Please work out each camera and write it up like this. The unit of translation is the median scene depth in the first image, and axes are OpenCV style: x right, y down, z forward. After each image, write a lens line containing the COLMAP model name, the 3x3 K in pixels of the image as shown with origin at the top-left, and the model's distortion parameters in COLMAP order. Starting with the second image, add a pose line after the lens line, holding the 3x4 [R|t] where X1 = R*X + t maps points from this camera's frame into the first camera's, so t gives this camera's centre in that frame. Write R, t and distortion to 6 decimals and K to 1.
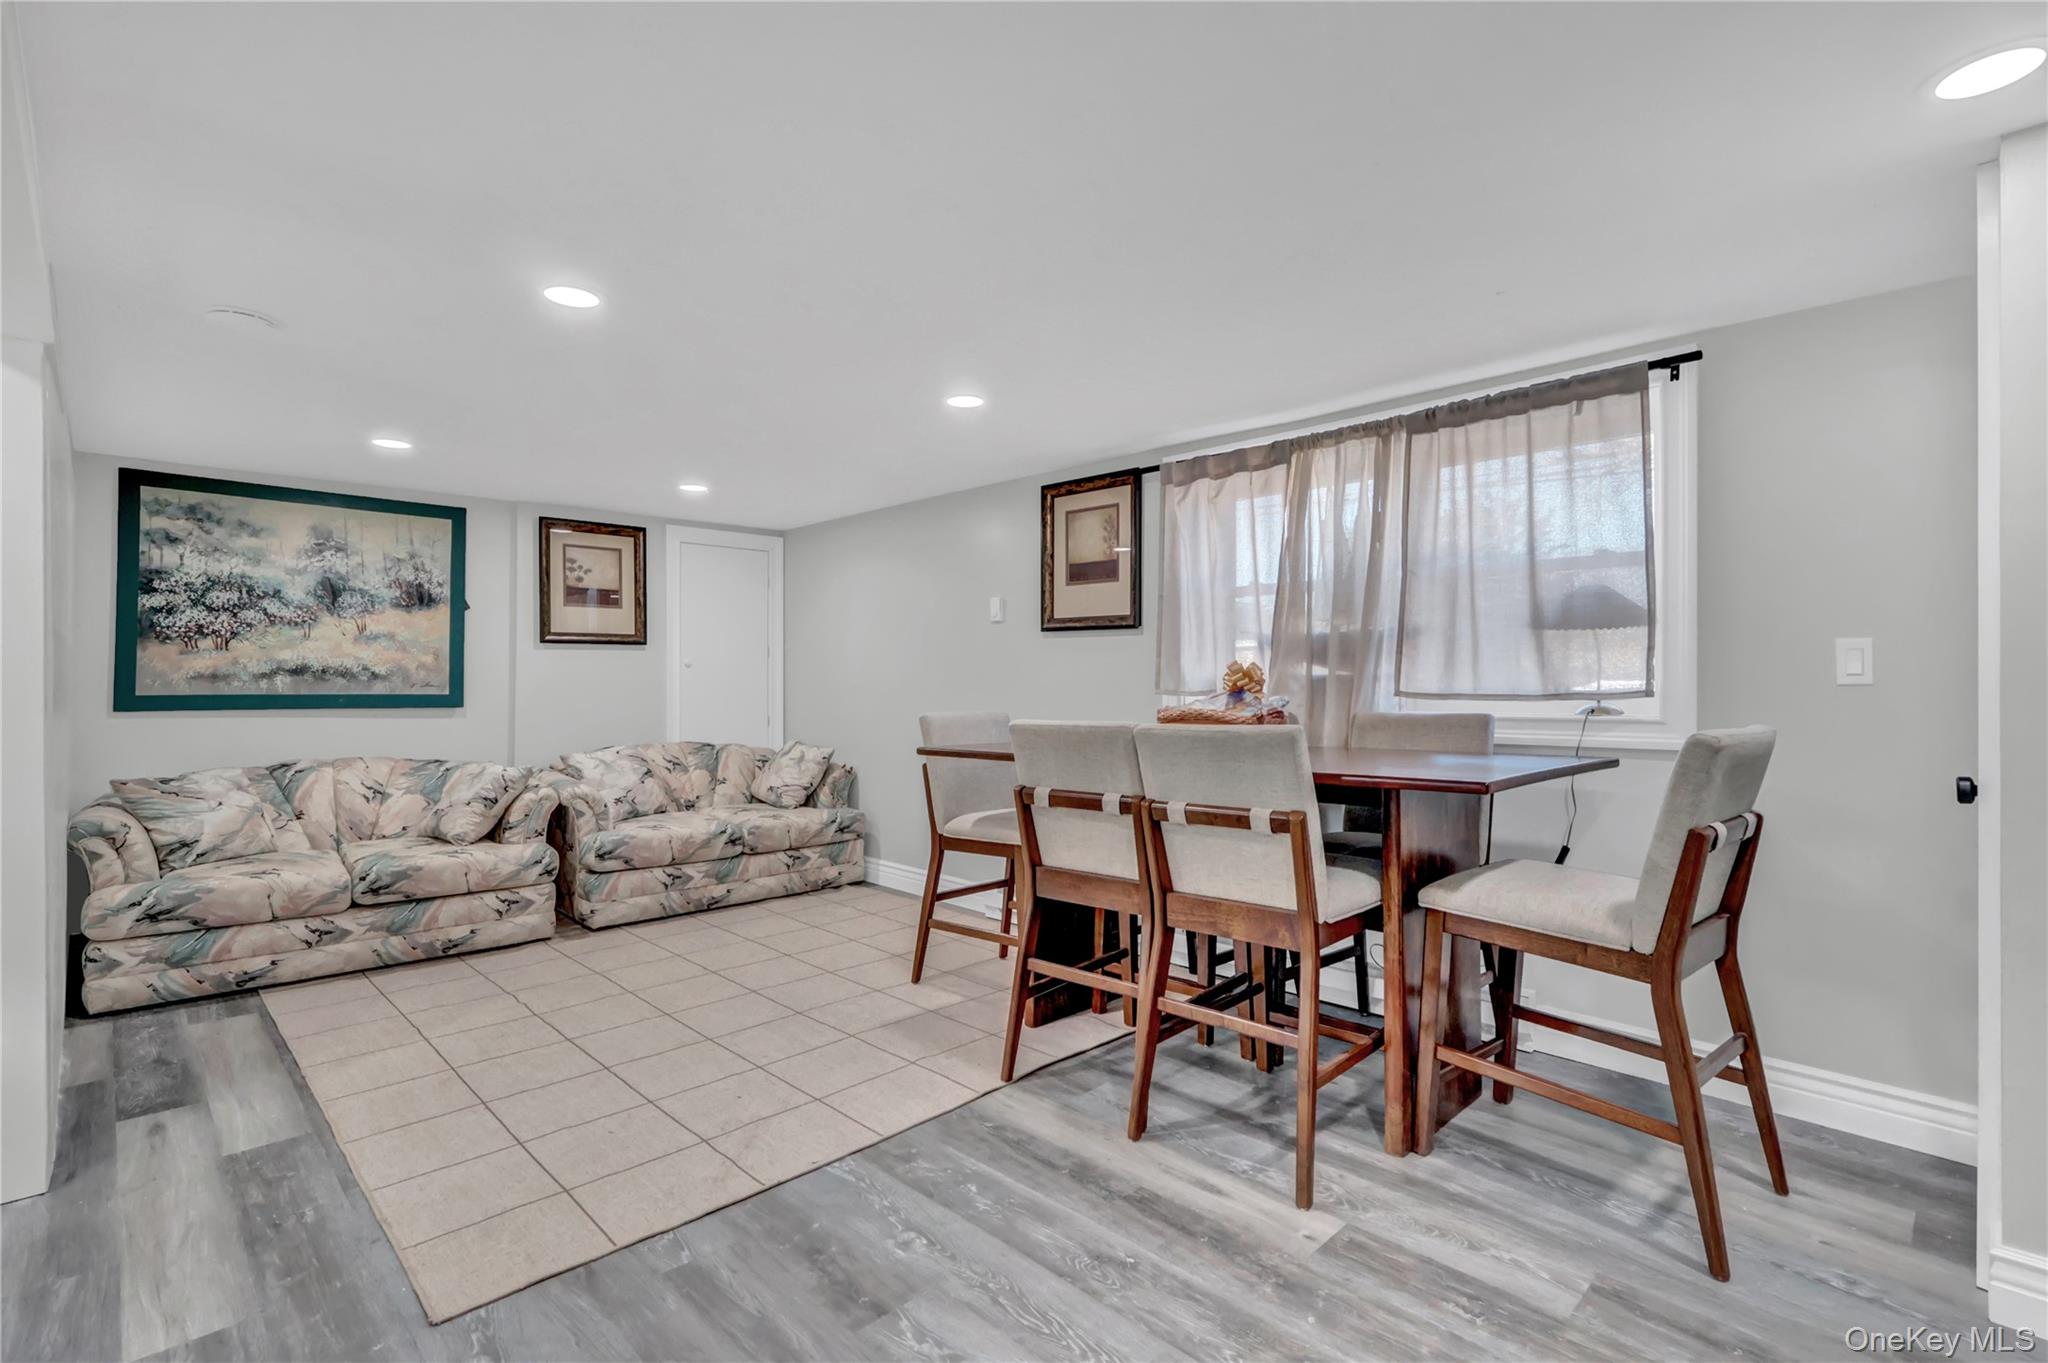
lens RADIAL K [[944.3, 0, 1024.2], [0, 944.3, 677.1], [0, 0, 1]] dist [0.002796, 0.000907]
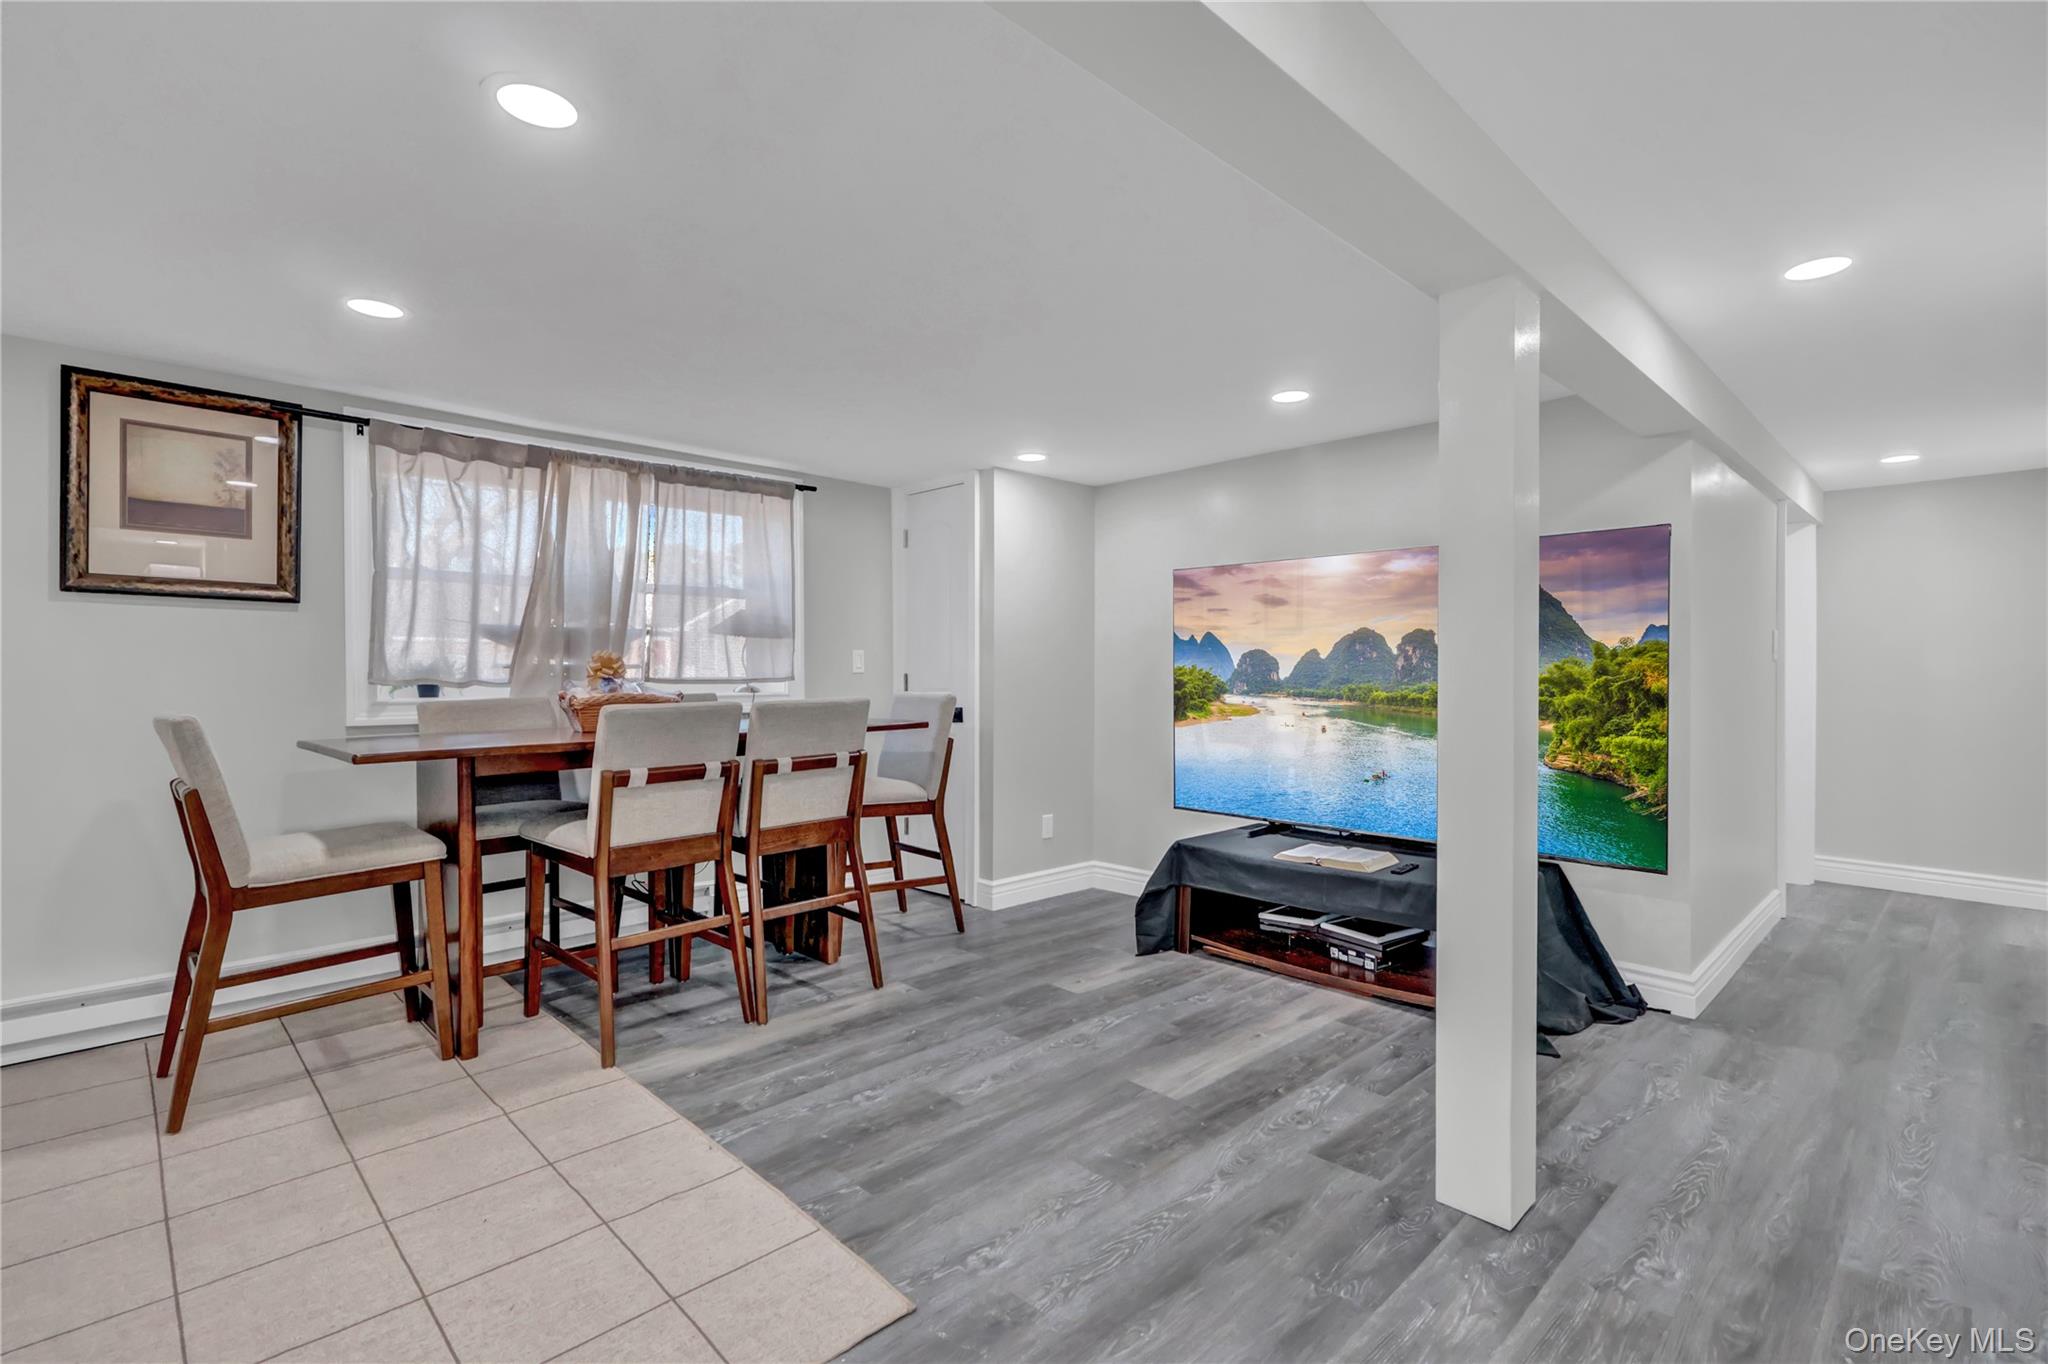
lens RADIAL K [[944.3, 0, 1024.1], [0, 944.3, 676.4], [0, 0, 1]] dist [0.002796, 0.000907]
pose [[0.011960, -0.003519, 0.999922, -1.009491], [-0.004245, 0.999985, 0.003570, 0.007292], [-0.999919, -0.004288, 0.011945, 0.545013]]
